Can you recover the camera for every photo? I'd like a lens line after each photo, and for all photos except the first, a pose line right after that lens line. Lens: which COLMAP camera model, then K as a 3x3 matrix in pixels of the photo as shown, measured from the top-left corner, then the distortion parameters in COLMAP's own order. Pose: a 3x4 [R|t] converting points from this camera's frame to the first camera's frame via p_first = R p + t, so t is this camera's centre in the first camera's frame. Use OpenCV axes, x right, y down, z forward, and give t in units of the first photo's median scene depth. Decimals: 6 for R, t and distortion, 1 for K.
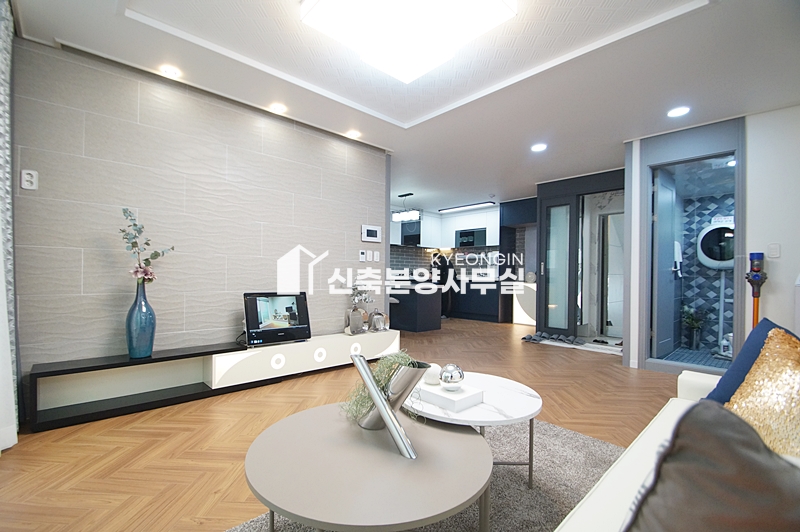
lens RADIAL K [[355.8, 0, 401.1], [0, 355.8, 274.2], [0, 0, 1]] dist [-0.002395, -0.000505]
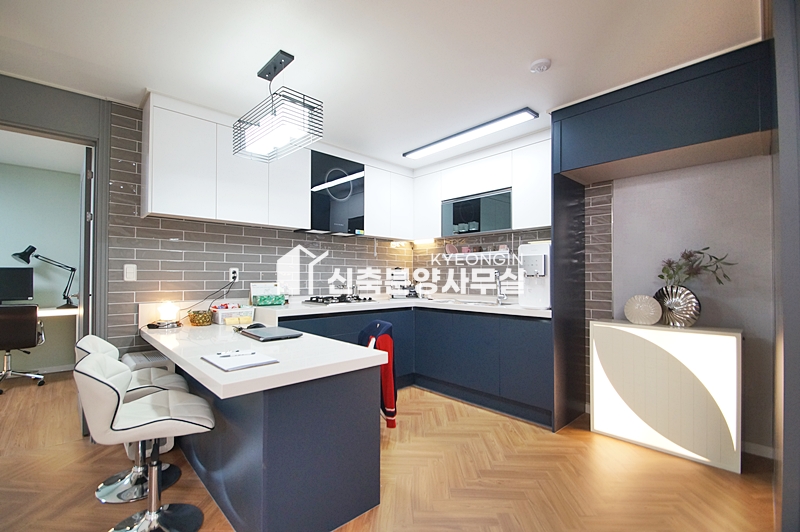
lens RADIAL K [[355.8, 0, 401.1], [0, 355.8, 274.2], [0, 0, 1]] dist [-0.002395, -0.000505]
pose [[0.999940, -0.010931, 0.001099, 0.100680], [0.010932, 0.999940, -0.001161, -0.026642], [-0.001086, 0.001173, 0.999999, 0.550222]]
